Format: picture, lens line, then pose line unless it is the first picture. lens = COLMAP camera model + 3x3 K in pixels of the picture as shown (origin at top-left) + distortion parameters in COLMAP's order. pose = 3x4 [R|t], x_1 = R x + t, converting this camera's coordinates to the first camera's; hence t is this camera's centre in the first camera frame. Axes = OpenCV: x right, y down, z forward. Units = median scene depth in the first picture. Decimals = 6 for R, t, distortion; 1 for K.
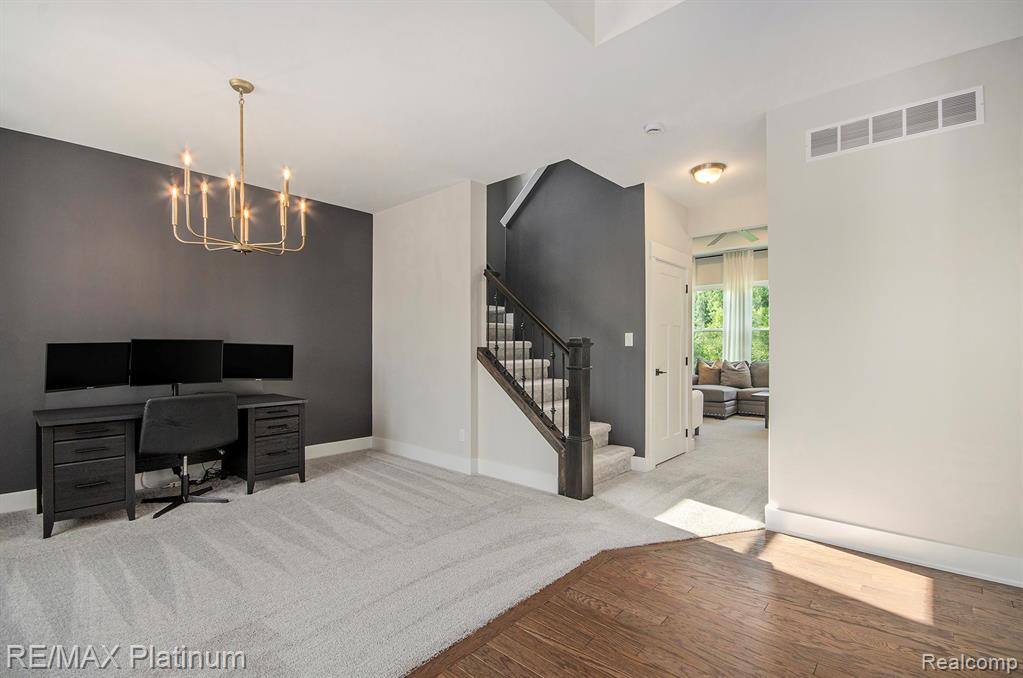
lens RADIAL K [[470.6, 0, 511.5], [0, 470.6, 339.0], [0, 0, 1]] dist [0.010393, -0.014438]
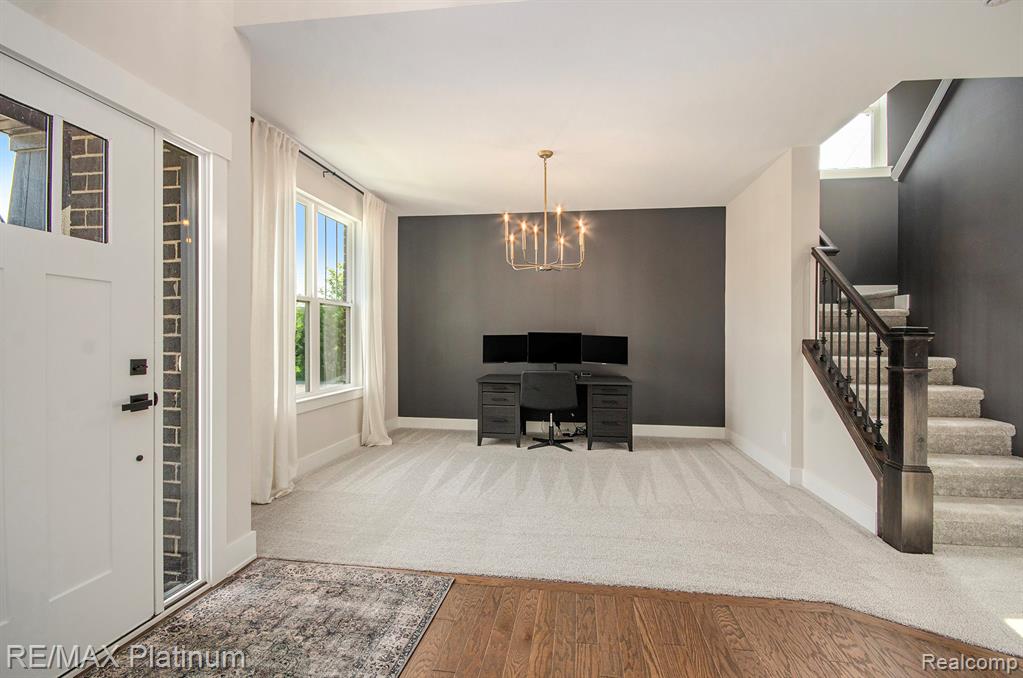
lens RADIAL K [[461.2, 0, 506.7], [0, 461.2, 330.4], [0, 0, 1]] dist [-0.000207, -0.000152]
pose [[0.548256, -0.009430, -0.836257, 0.403357], [0.007693, 0.999951, -0.006232, 0.001822], [0.836275, -0.003016, 0.548302, 0.104846]]
